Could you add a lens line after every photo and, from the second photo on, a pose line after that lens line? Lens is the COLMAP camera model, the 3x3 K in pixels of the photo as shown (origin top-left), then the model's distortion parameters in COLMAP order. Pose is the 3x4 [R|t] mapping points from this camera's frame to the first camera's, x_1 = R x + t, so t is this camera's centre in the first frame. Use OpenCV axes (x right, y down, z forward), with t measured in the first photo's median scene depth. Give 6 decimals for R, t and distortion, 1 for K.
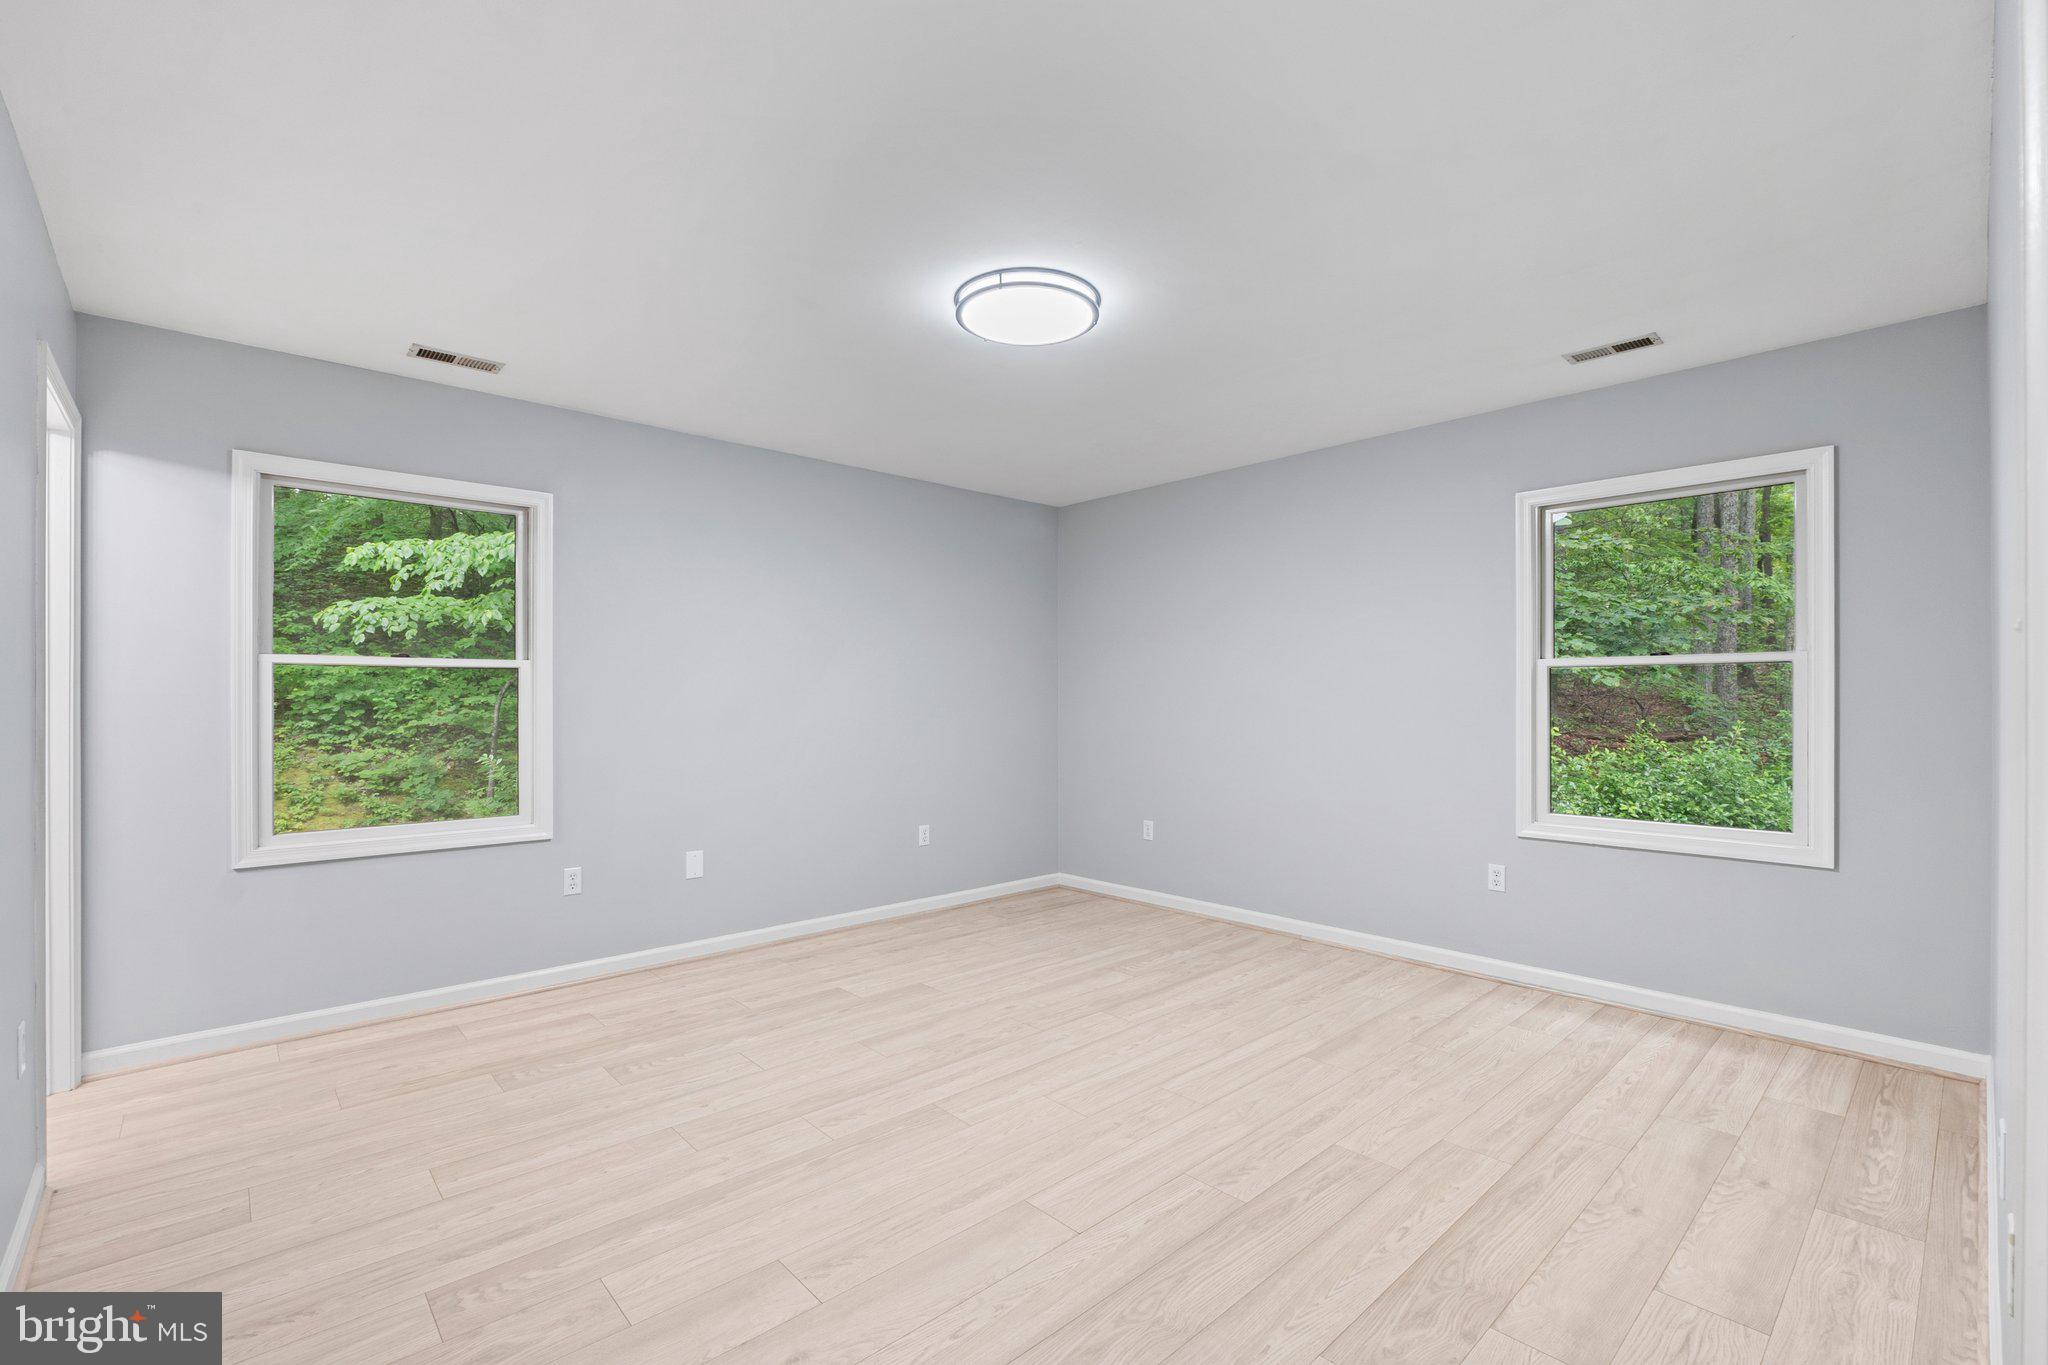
lens RADIAL K [[890.5, 0, 1026.3], [0, 890.5, 694.4], [0, 0, 1]] dist [-0.000519, -0.000027]
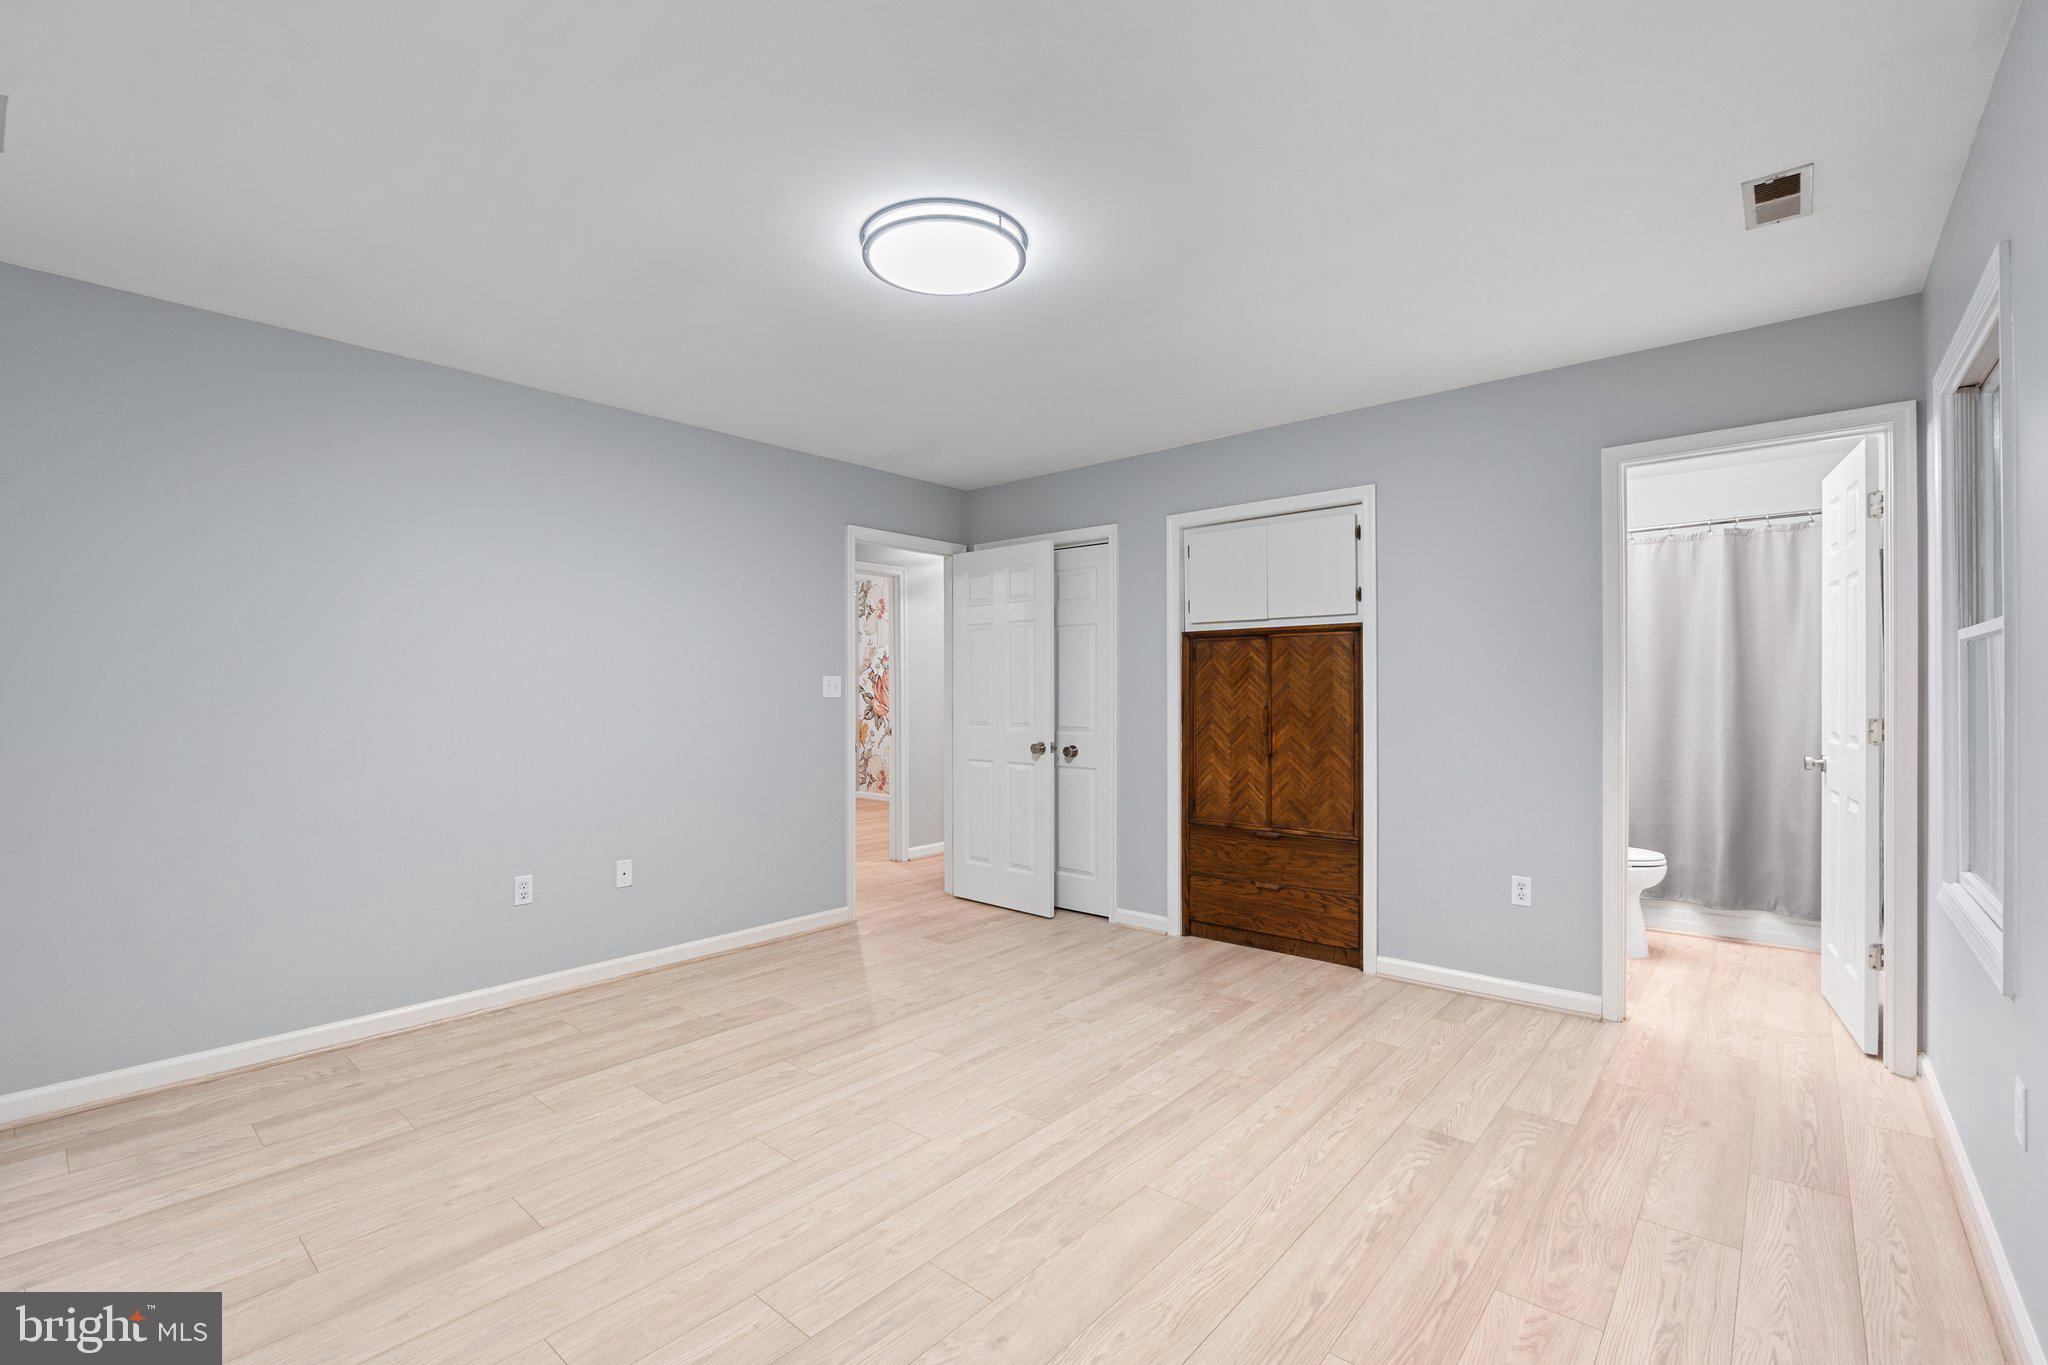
lens RADIAL K [[890.5, 0, 1026.3], [0, 890.5, 694.4], [0, 0, 1]] dist [-0.000519, -0.000027]
pose [[-0.992676, 0.006790, -0.120613, 0.032925], [0.006606, 0.999976, 0.001922, 0.003806], [0.120624, 0.001112, -0.992698, 2.116545]]
